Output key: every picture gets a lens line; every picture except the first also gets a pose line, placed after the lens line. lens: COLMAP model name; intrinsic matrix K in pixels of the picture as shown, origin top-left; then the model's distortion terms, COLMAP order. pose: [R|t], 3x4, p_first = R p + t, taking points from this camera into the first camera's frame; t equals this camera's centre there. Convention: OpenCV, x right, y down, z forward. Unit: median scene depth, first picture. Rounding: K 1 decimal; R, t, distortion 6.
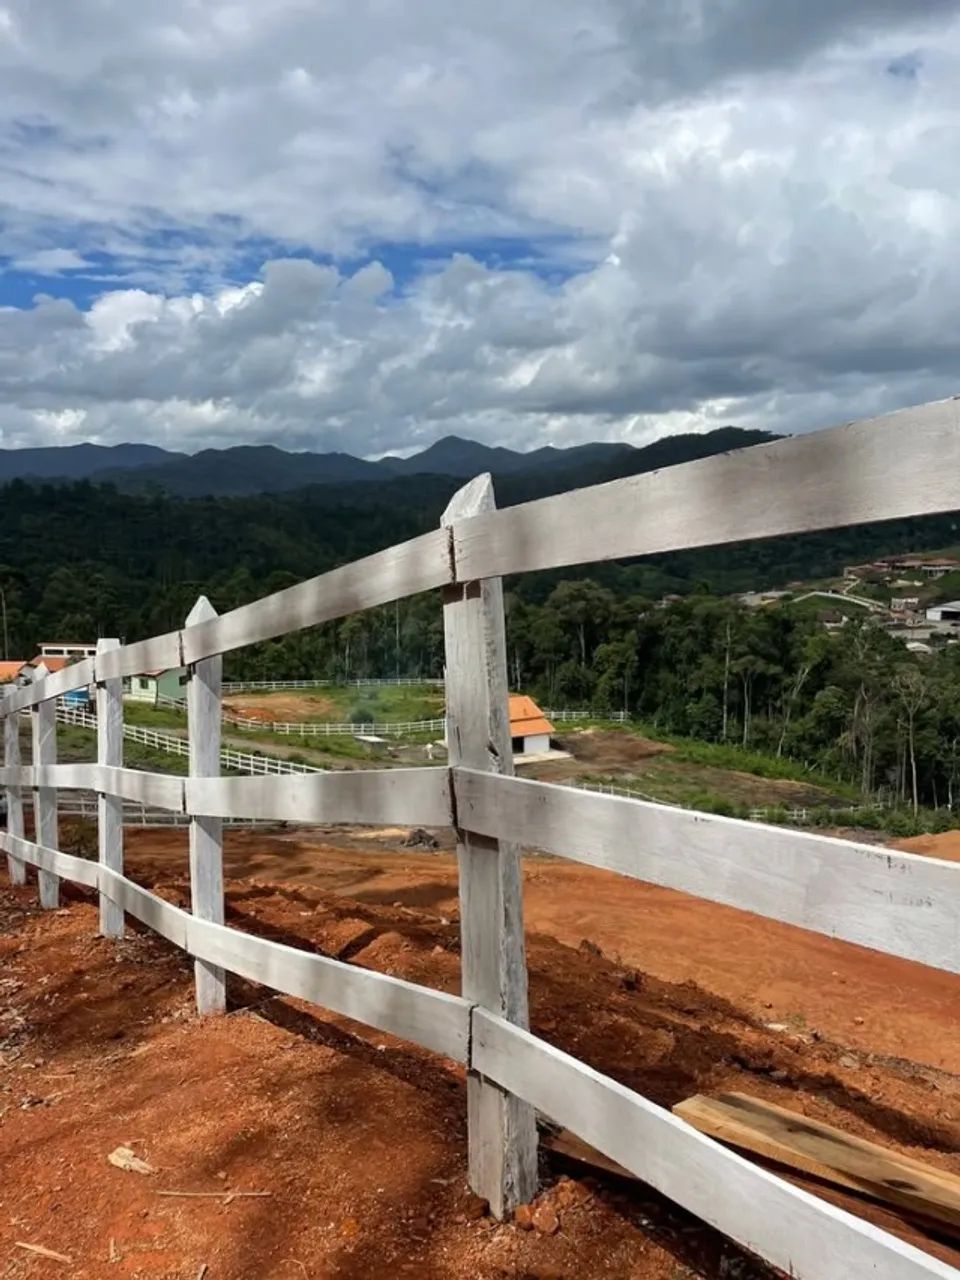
lens RADIAL K [[965.6, 0, 489.3], [0, 965.6, 644.7], [0, 0, 1]] dist [0.097868, -0.134396]
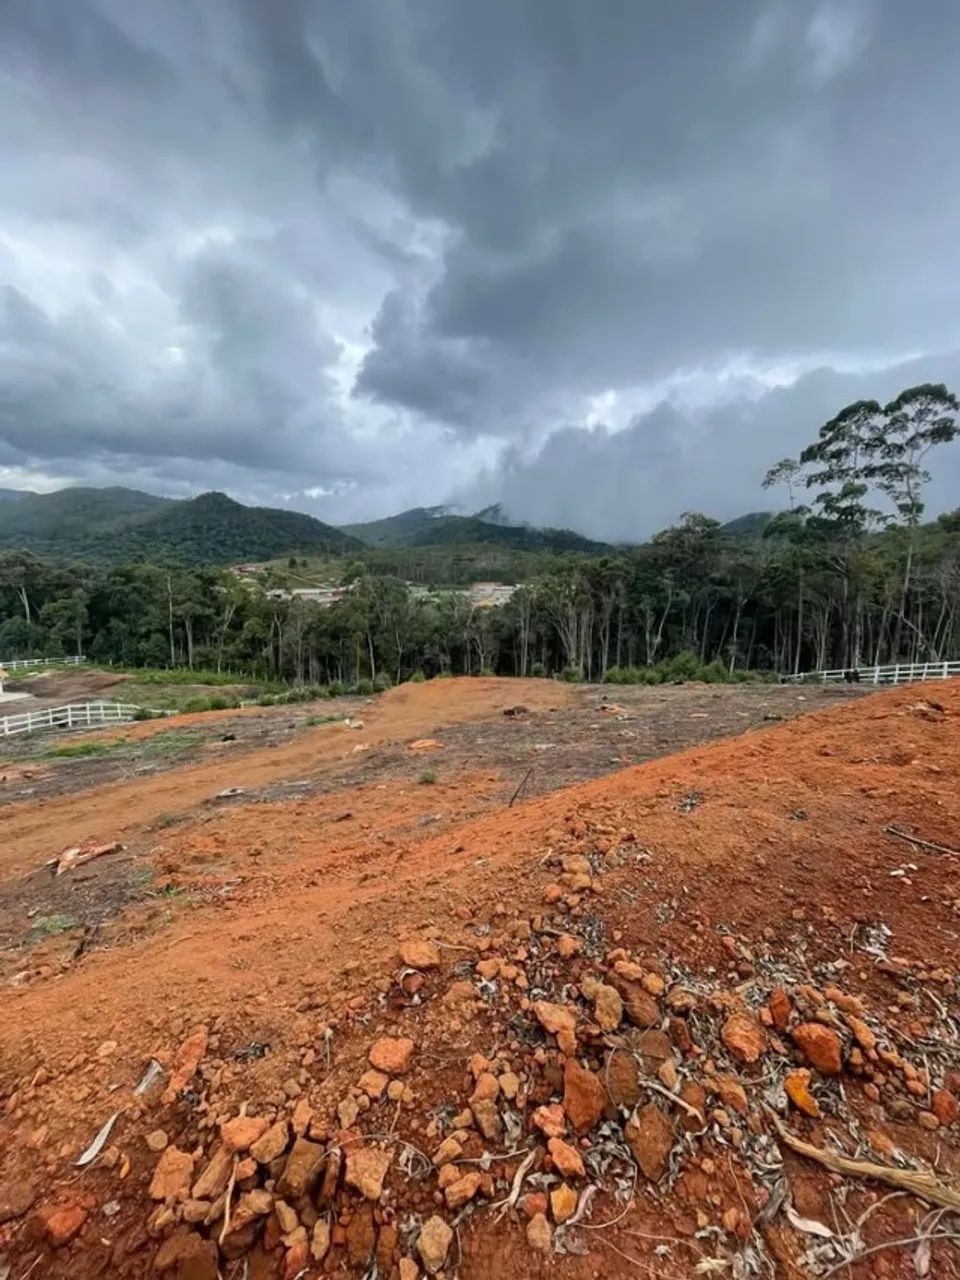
lens RADIAL K [[517.5, 0, 482.0], [0, 517.5, 640.5], [0, 0, 1]] dist [-0.003658, -0.000254]
pose [[0.668390, -0.096305, 0.737550, 0.000971], [0.065573, 0.995351, 0.070542, 0.043826], [-0.740915, 0.001214, 0.671597, 0.217172]]
